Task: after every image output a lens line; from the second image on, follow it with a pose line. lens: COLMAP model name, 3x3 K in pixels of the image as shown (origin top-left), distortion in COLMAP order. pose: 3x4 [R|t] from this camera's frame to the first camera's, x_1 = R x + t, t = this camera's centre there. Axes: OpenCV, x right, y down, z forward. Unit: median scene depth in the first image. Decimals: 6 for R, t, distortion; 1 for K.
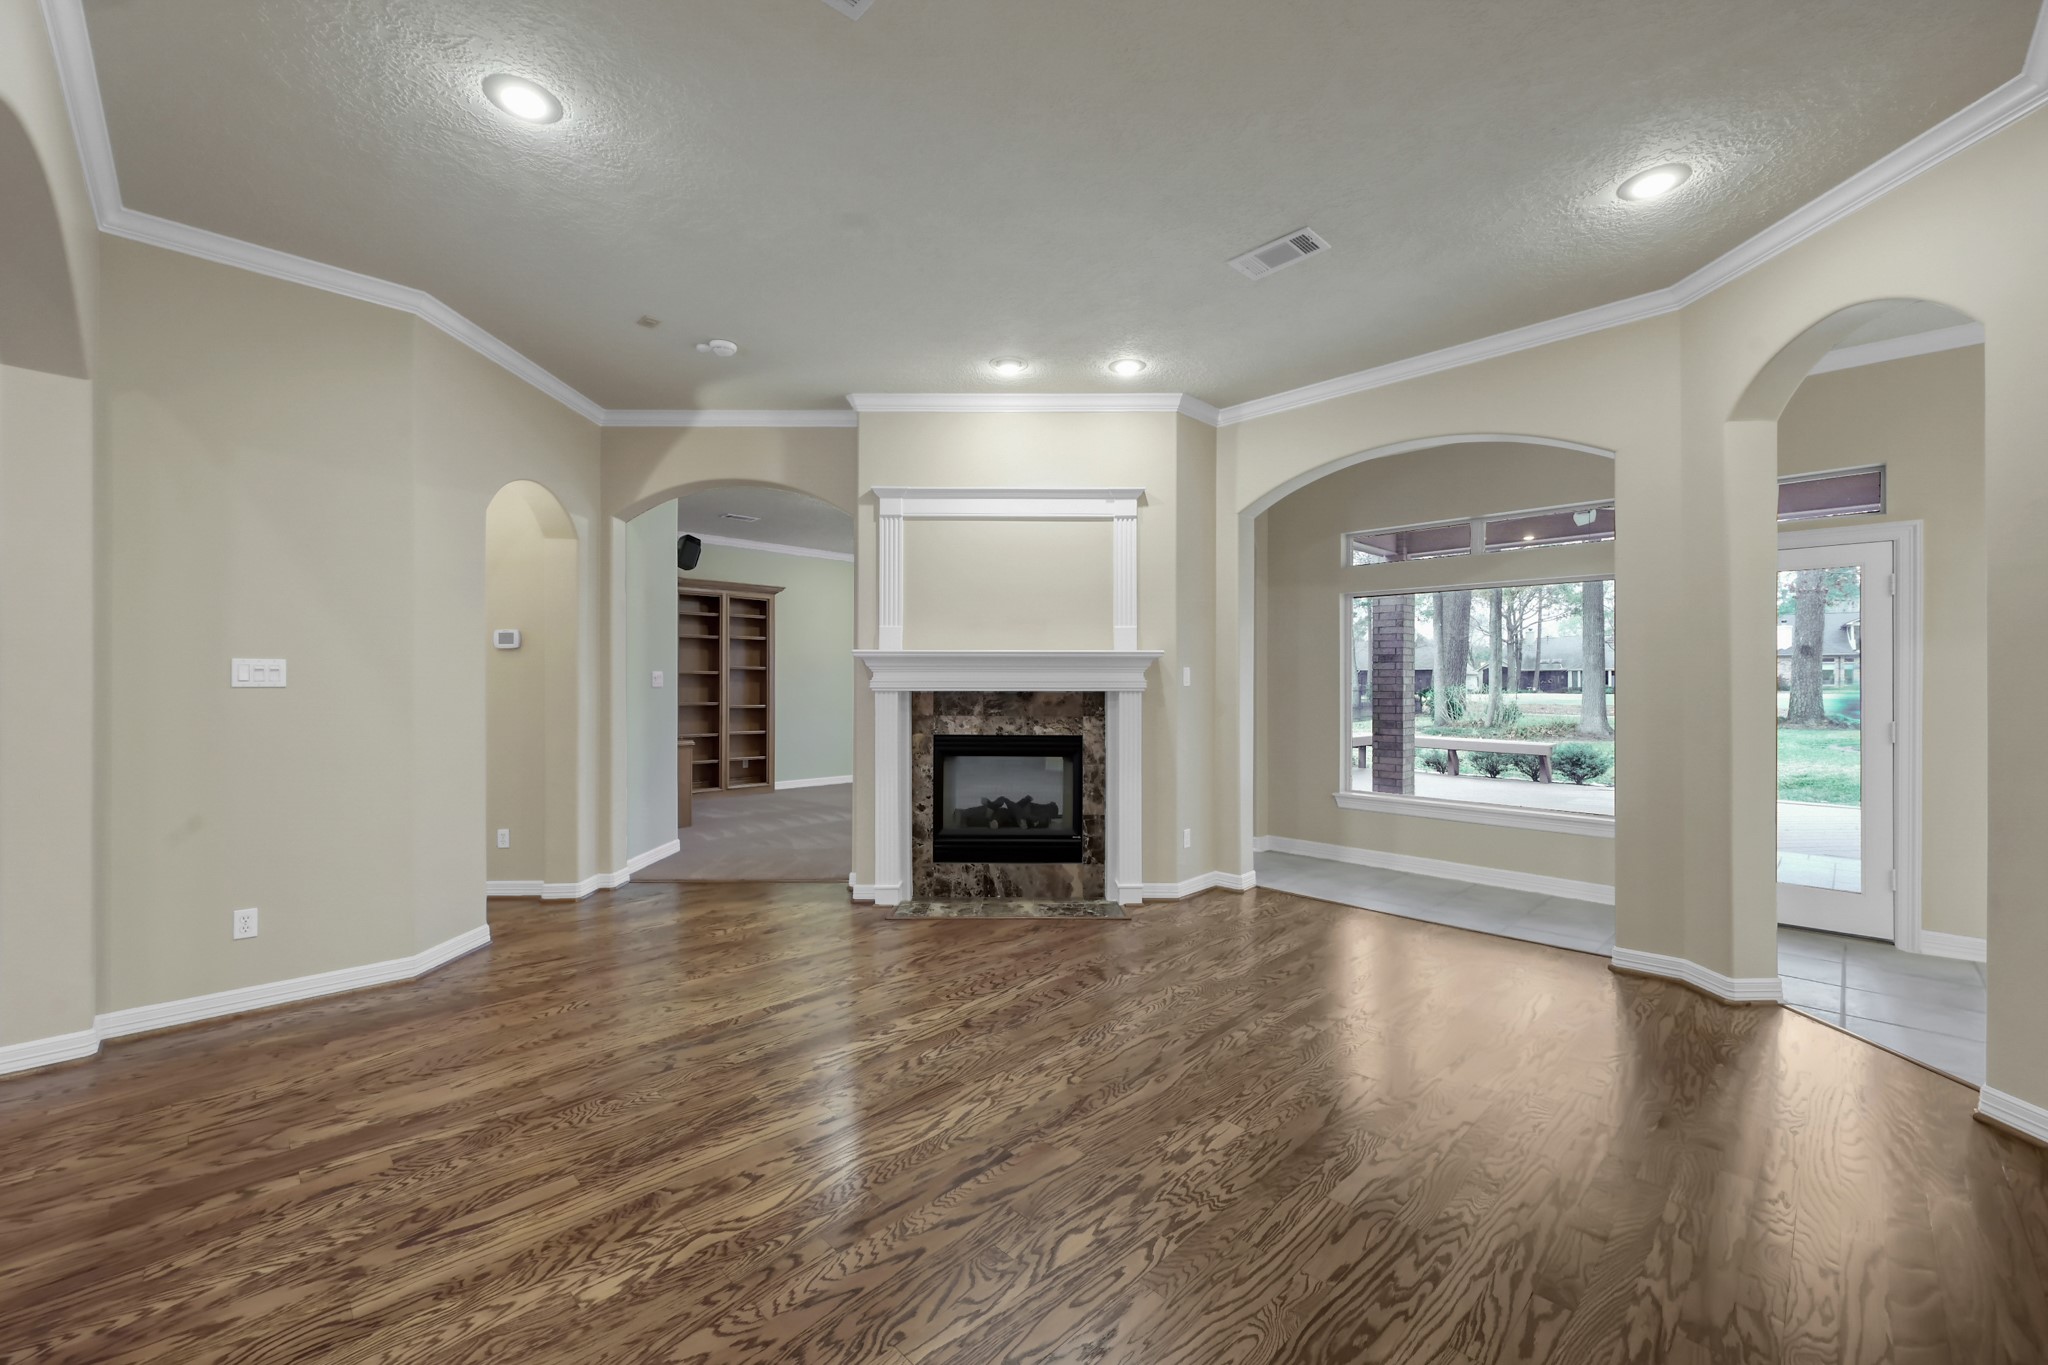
lens RADIAL K [[823.8, 0, 1029.6], [0, 823.8, 681.7], [0, 0, 1]] dist [-0.000401, -0.000075]
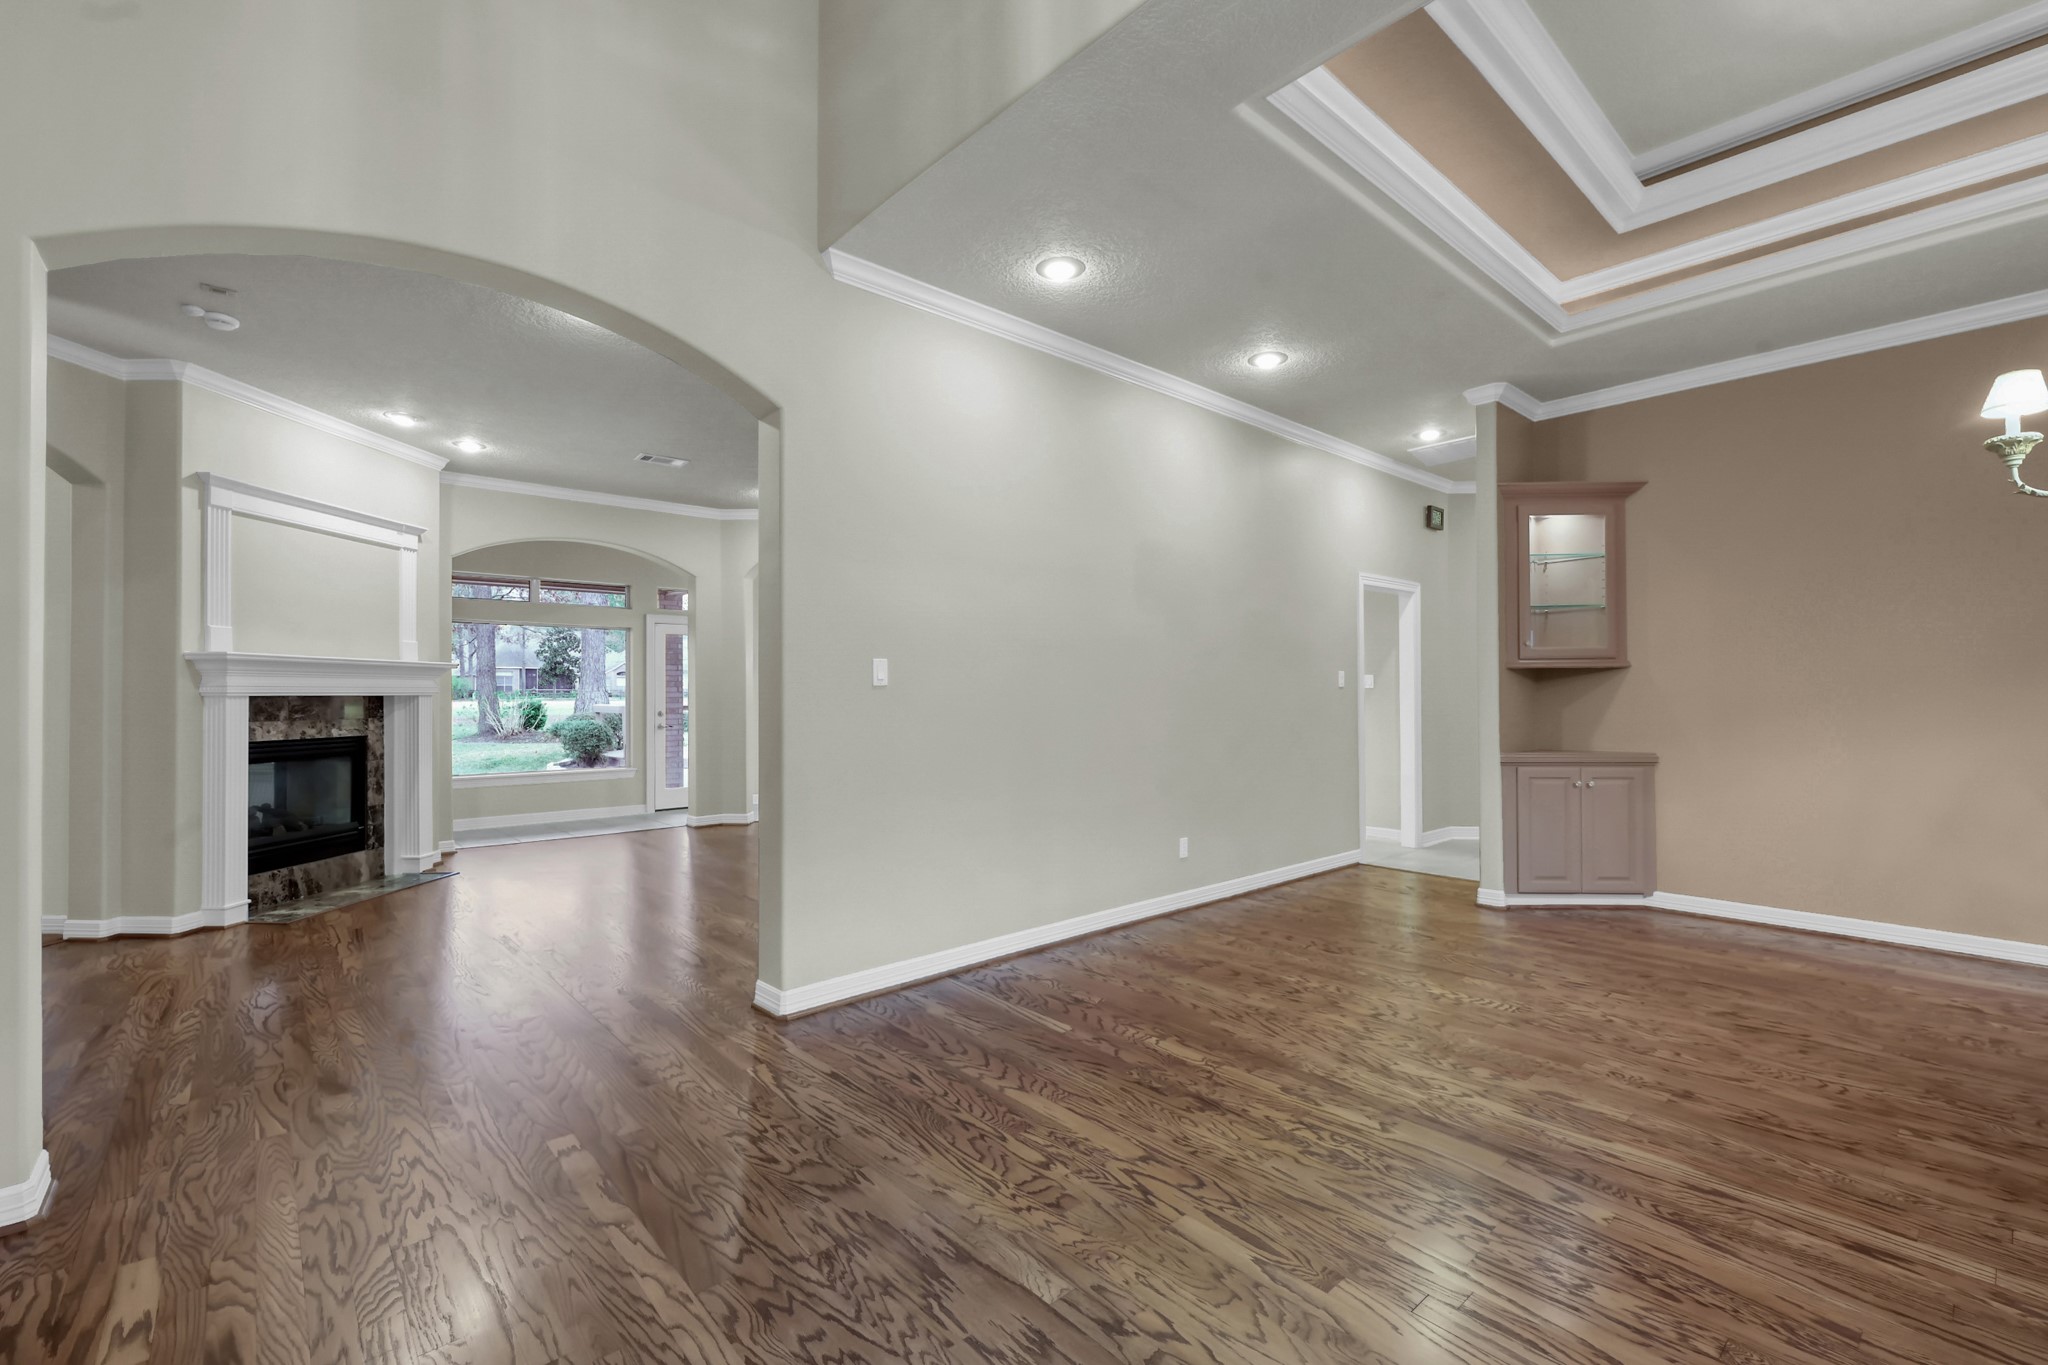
lens RADIAL K [[893.4, 0, 1056.6], [0, 893.4, 687.3], [0, 0, 1]] dist [-0.000363, 0.000421]
pose [[0.022698, 0.004969, 0.999730, -1.149717], [0.002876, 0.999983, -0.005035, 0.008933], [-0.999738, 0.002990, 0.022683, 0.038087]]
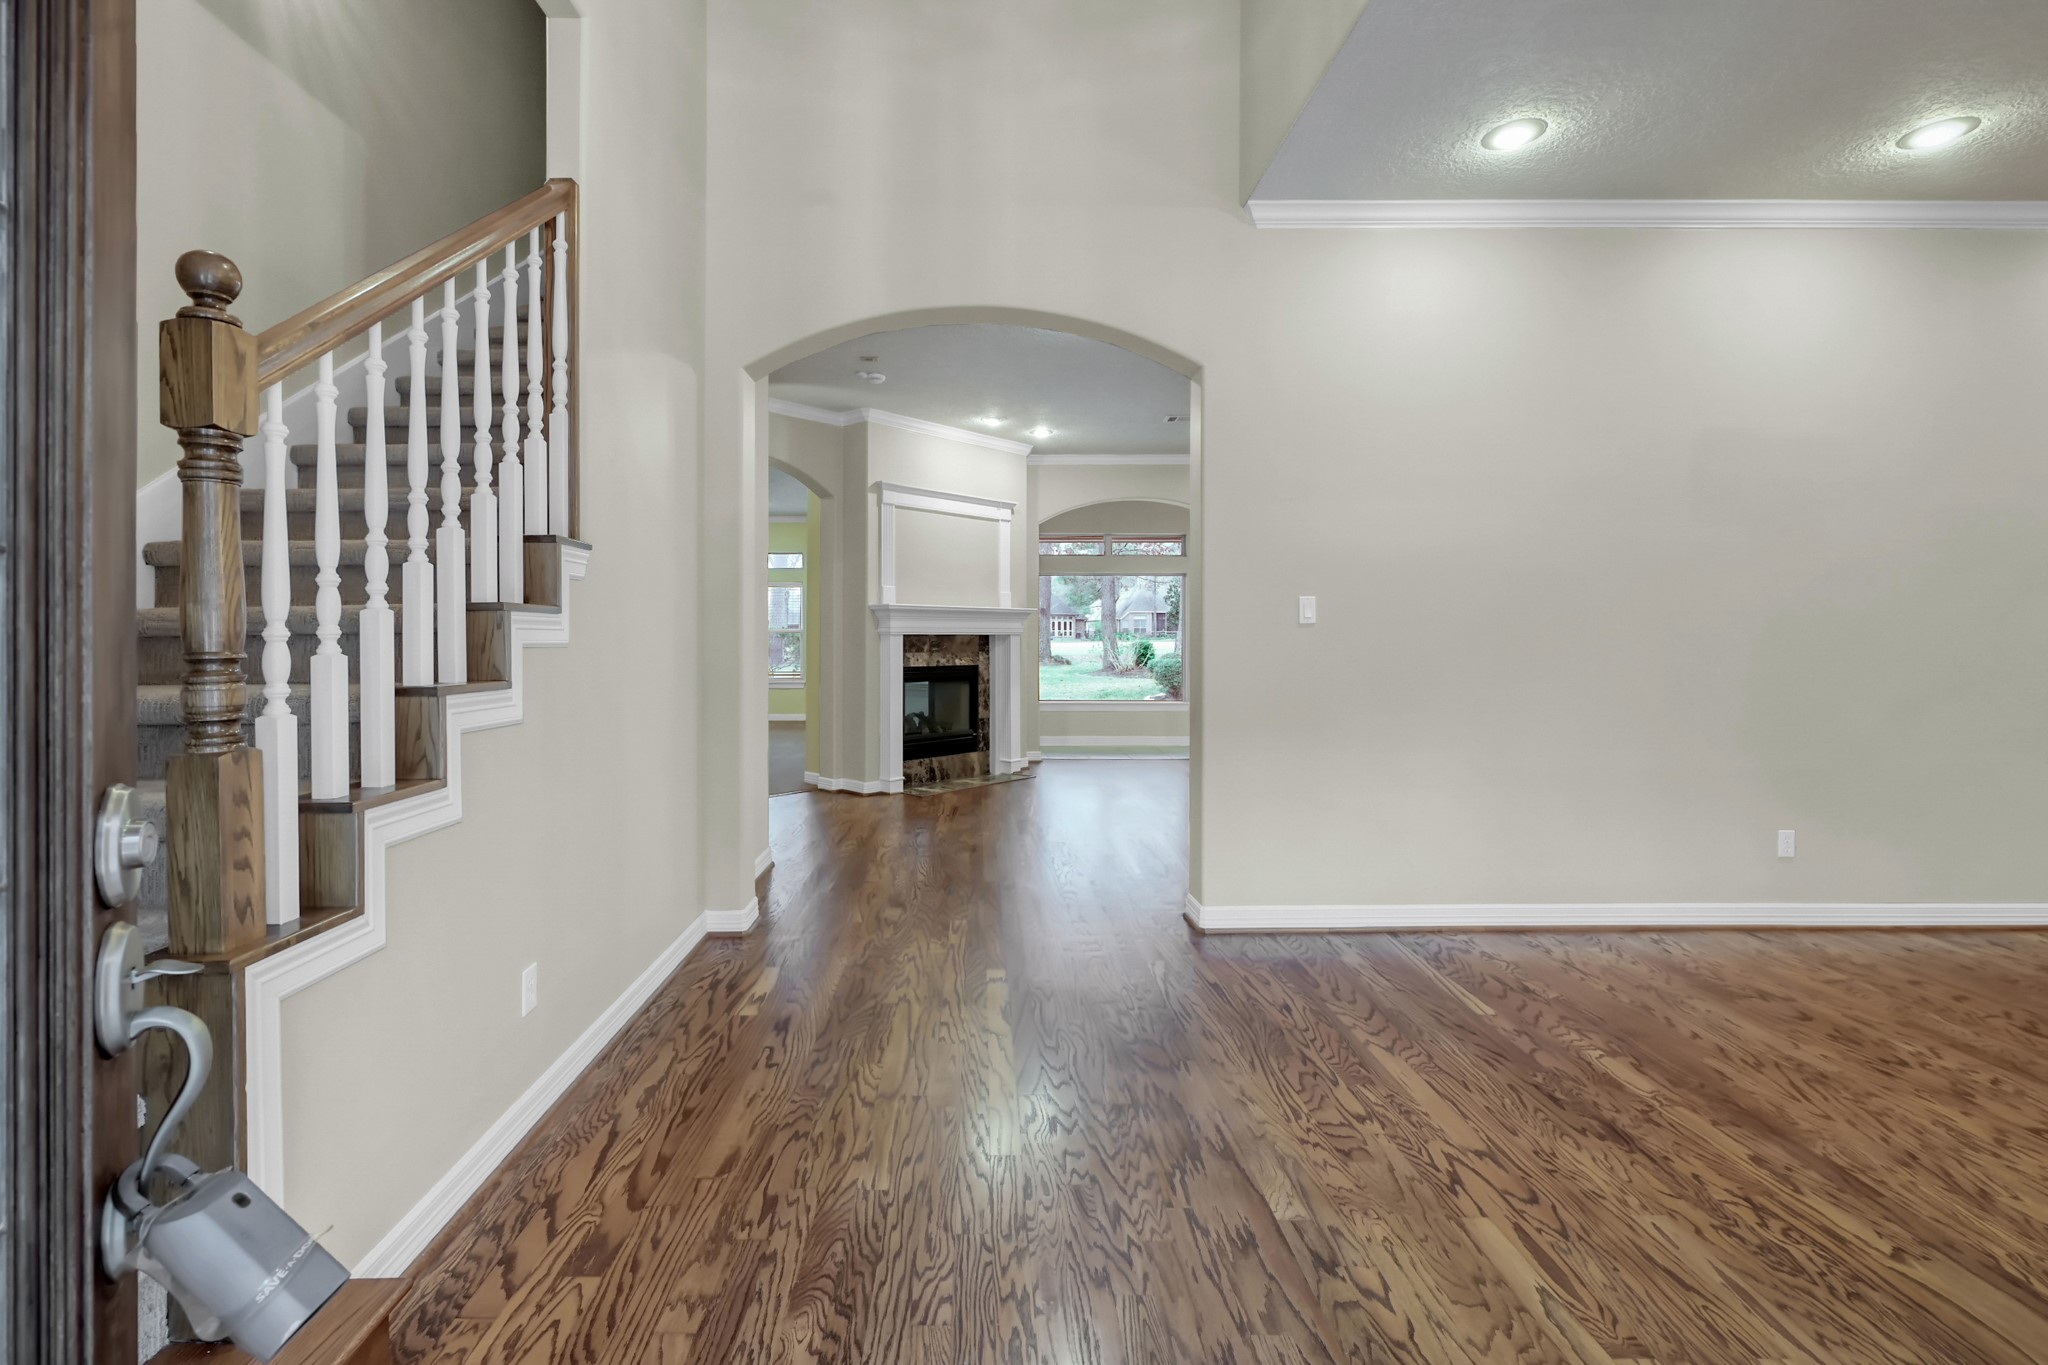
lens RADIAL K [[918.5, 0, 963.6], [0, 918.5, 638.2], [0, 0, 1]] dist [0.000691, 0.000708]
pose [[0.698396, -0.003344, 0.715703, -1.152048], [0.001681, 0.999994, 0.003032, 0.012871], [-0.715709, -0.000914, 0.698398, -0.130045]]
